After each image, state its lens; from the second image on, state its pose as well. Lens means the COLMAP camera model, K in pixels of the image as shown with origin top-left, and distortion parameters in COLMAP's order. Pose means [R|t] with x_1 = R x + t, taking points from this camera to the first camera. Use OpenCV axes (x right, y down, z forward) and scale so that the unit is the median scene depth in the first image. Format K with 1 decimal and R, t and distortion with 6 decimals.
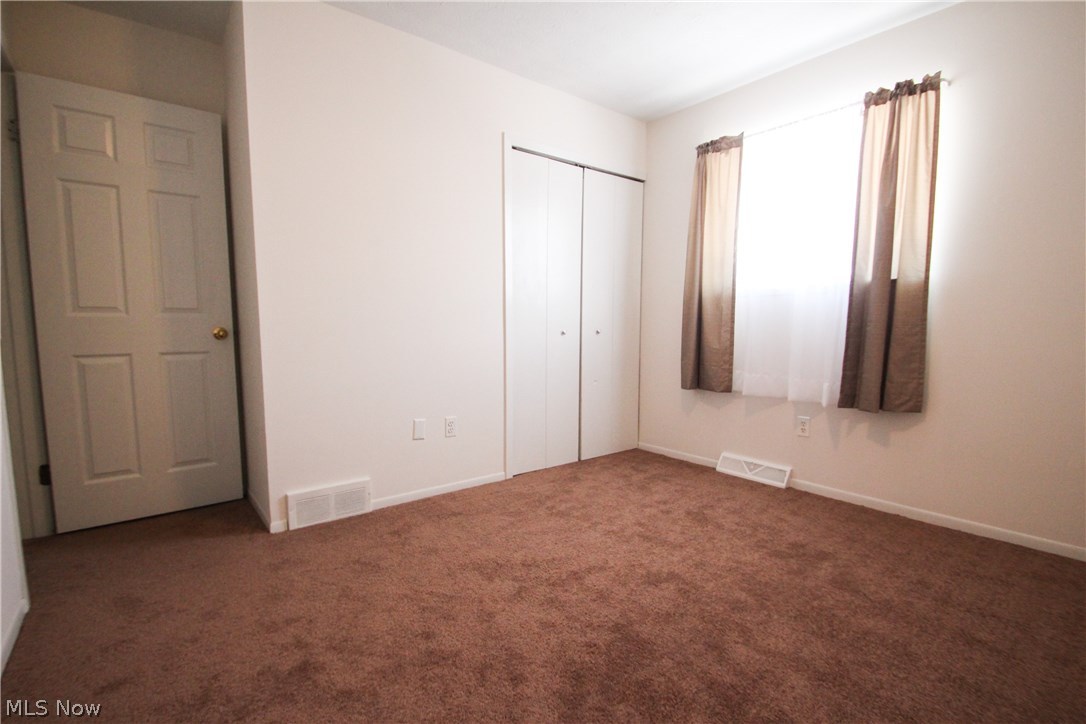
lens RADIAL K [[507.0, 0, 543.2], [0, 507.0, 377.3], [0, 0, 1]] dist [0.019002, -0.020879]
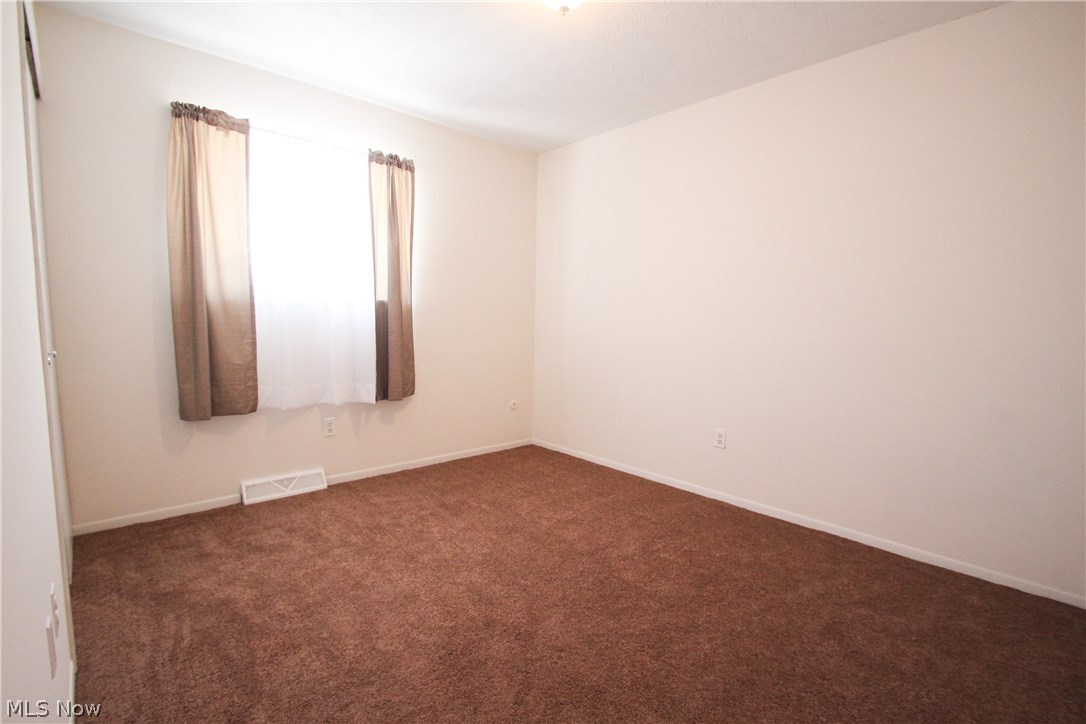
lens RADIAL K [[507.0, 0, 543.2], [0, 507.0, 377.3], [0, 0, 1]] dist [0.019002, -0.020879]
pose [[-0.071836, -0.121052, 0.990043, -0.560062], [0.083627, 0.988382, 0.126916, -0.103786], [-0.993904, 0.091912, -0.060878, 0.567394]]
